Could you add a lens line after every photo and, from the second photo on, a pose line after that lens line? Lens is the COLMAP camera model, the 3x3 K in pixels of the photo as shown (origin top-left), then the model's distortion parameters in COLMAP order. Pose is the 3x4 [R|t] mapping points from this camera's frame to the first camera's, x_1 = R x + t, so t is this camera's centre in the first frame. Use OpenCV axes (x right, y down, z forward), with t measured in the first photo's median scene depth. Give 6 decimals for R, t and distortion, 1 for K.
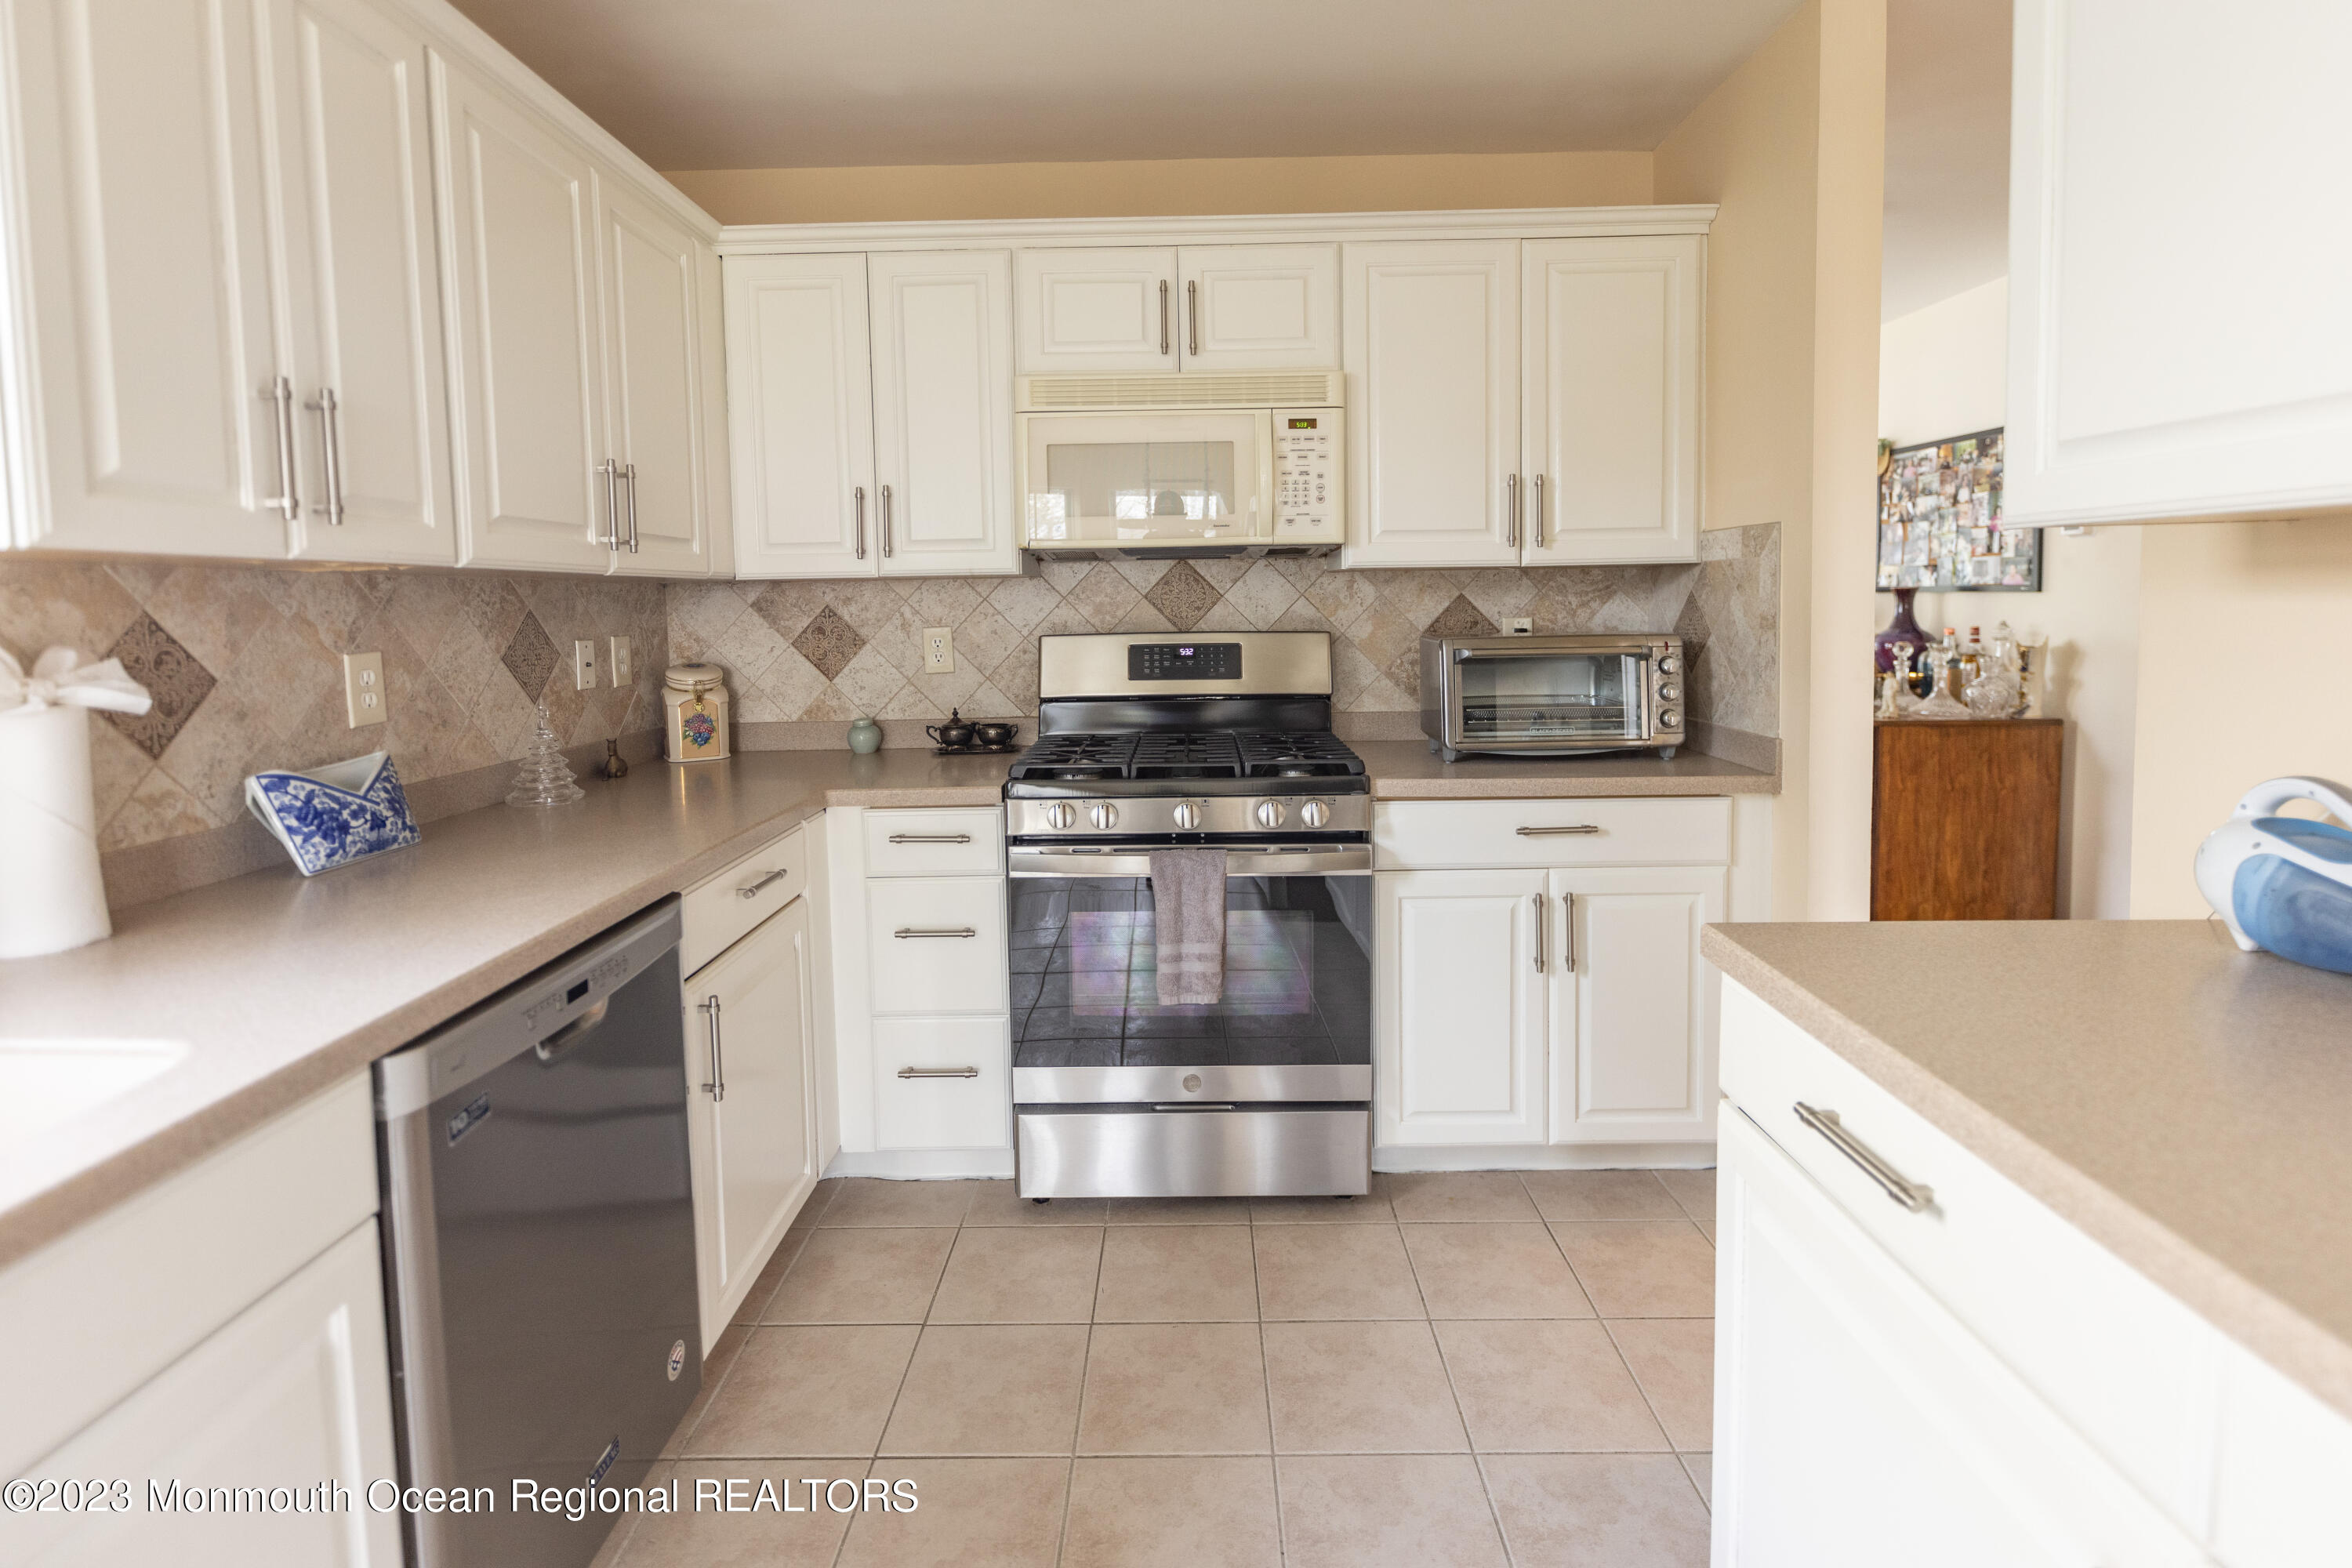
lens RADIAL K [[1059.0, 0, 1176.0], [0, 1059.0, 784.0], [0, 0, 1]] dist [0.002234, -0.006202]
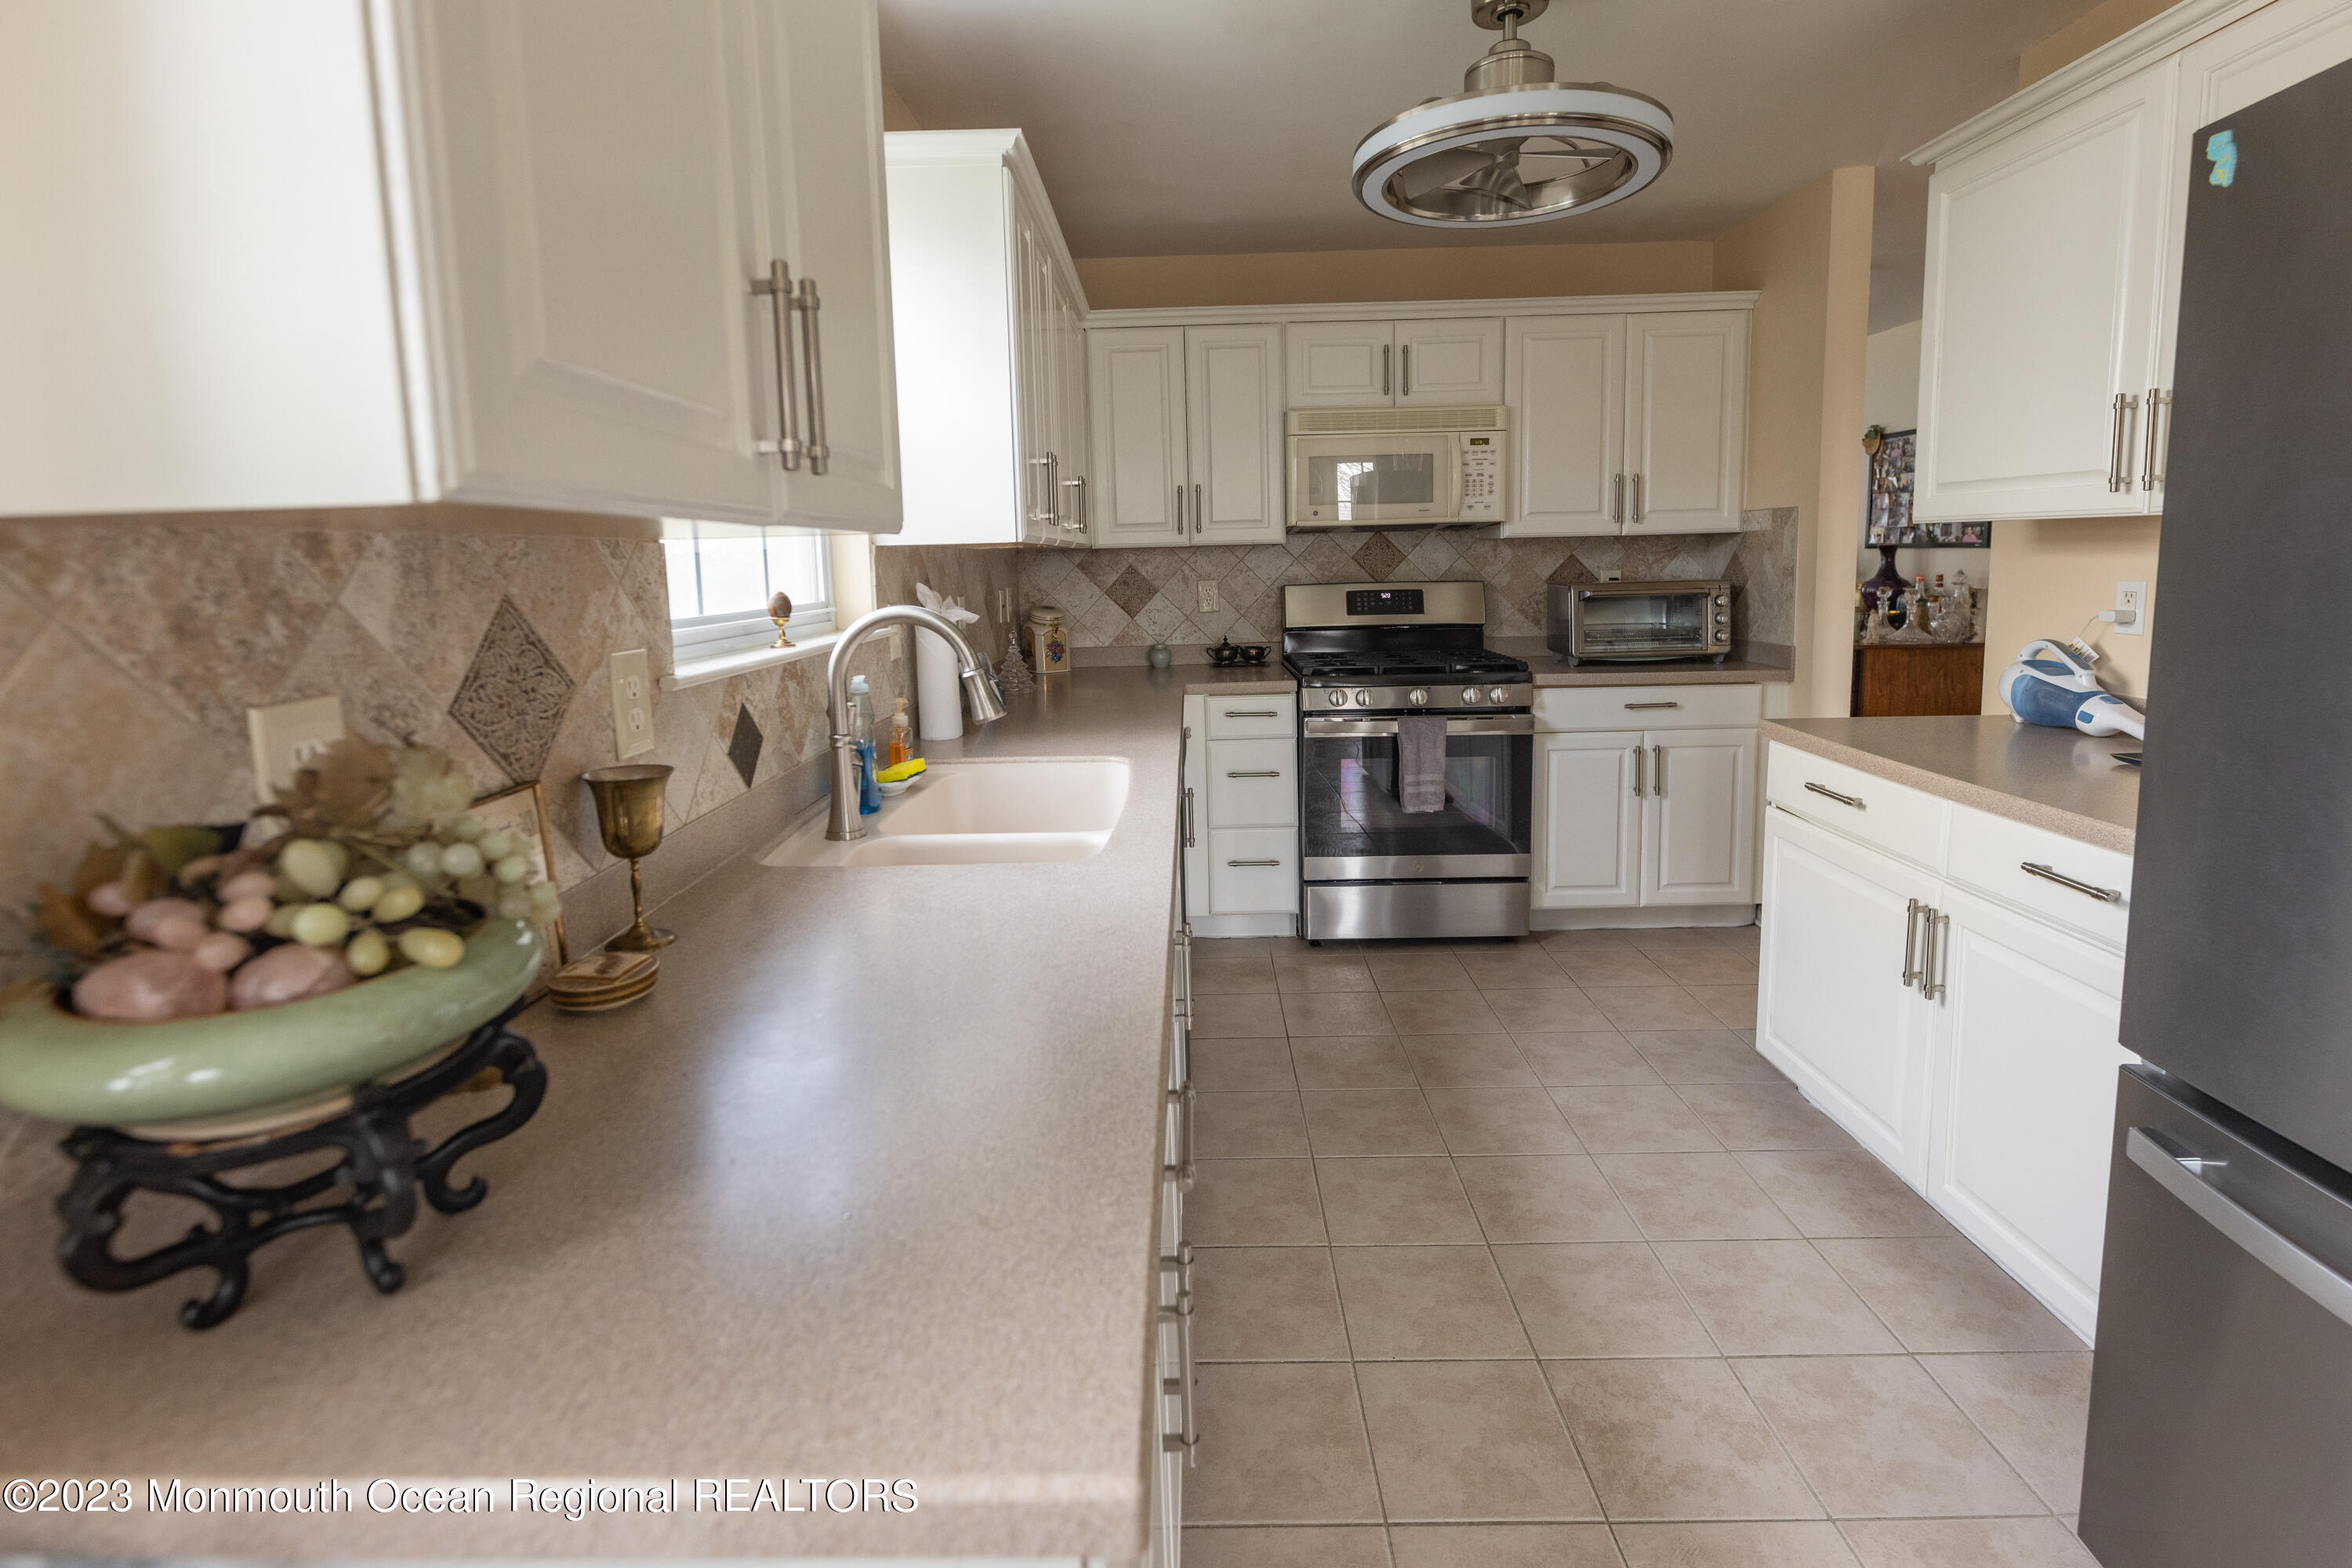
lens RADIAL K [[1031.9, 0, 1172.4], [0, 1031.9, 791.5], [0, 0, 1]] dist [0.000388, 0.000156]
pose [[0.999918, -0.005391, -0.011650, -0.295446], [0.005984, 0.998657, 0.051467, 0.077340], [0.011357, -0.051533, 0.998607, -0.485372]]
